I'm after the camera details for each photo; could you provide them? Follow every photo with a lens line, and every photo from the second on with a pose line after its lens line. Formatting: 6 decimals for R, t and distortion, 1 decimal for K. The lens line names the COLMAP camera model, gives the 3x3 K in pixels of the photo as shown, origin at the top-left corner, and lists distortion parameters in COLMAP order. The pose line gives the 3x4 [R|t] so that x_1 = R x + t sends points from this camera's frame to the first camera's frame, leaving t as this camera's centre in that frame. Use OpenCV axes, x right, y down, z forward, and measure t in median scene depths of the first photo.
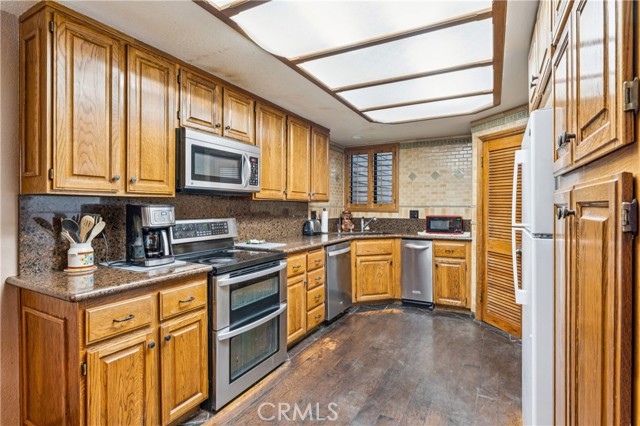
lens RADIAL K [[327.4, 0, 316.4], [0, 327.4, 206.1], [0, 0, 1]] dist [-0.001274, -0.000442]
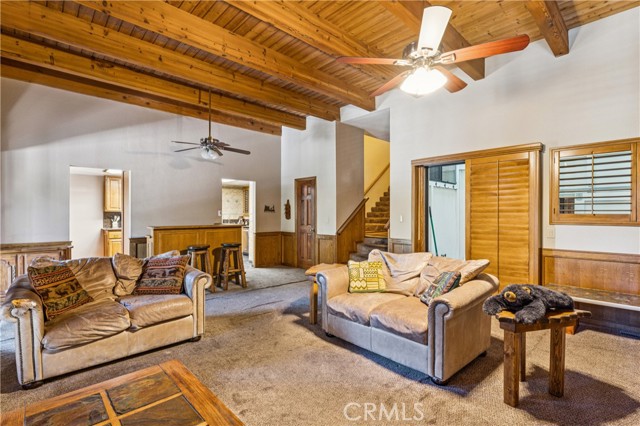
lens RADIAL K [[308.5, 0, 318.6], [0, 308.5, 218.7], [0, 0, 1]] dist [-0.001928, 0.000002]
pose [[0.950536, 0.005963, -0.310558, 2.186074], [-0.000587, 0.999848, 0.017403, -0.004379], [0.310615, -0.016360, 0.950395, -1.453752]]
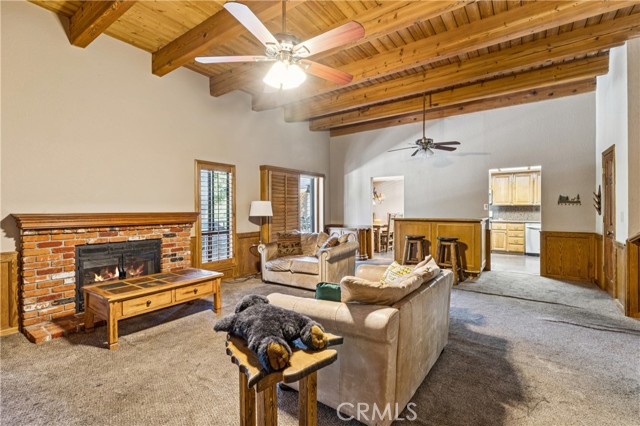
lens RADIAL K [[294.2, 0, 315.2], [0, 294.2, 210.2], [0, 0, 1]] dist [-0.004269, -0.000242]
pose [[-0.123944, 0.005009, -0.992277, 2.963293], [0.006611, 0.999969, 0.004223, 0.003309], [0.992267, -0.006037, -0.123973, -0.398353]]
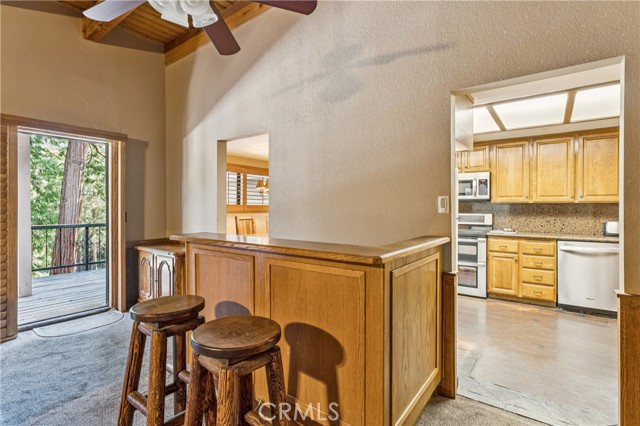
lens RADIAL K [[308.5, 0, 320.2], [0, 308.5, 206.9], [0, 0, 1]] dist [-0.001928, 0.000002]
pose [[-0.145974, -0.001711, -0.989287, 1.510138], [-0.000475, 0.999999, -0.001660, 0.002815], [0.989288, 0.000227, -0.145974, 0.363462]]
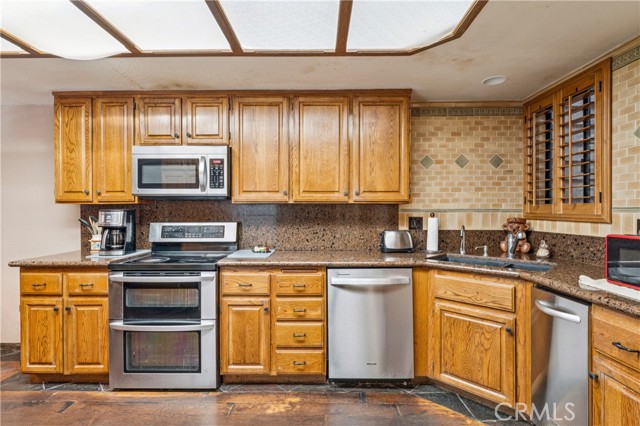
lens RADIAL K [[321.5, 0, 316.2], [0, 321.5, 210.5], [0, 0, 1]] dist [0.001862, -0.001524]
pose [[0.461792, -0.002839, -0.886984, 0.732673], [0.004178, 0.999991, -0.001025, 0.002502], [0.886978, -0.003233, 0.461800, 0.794251]]
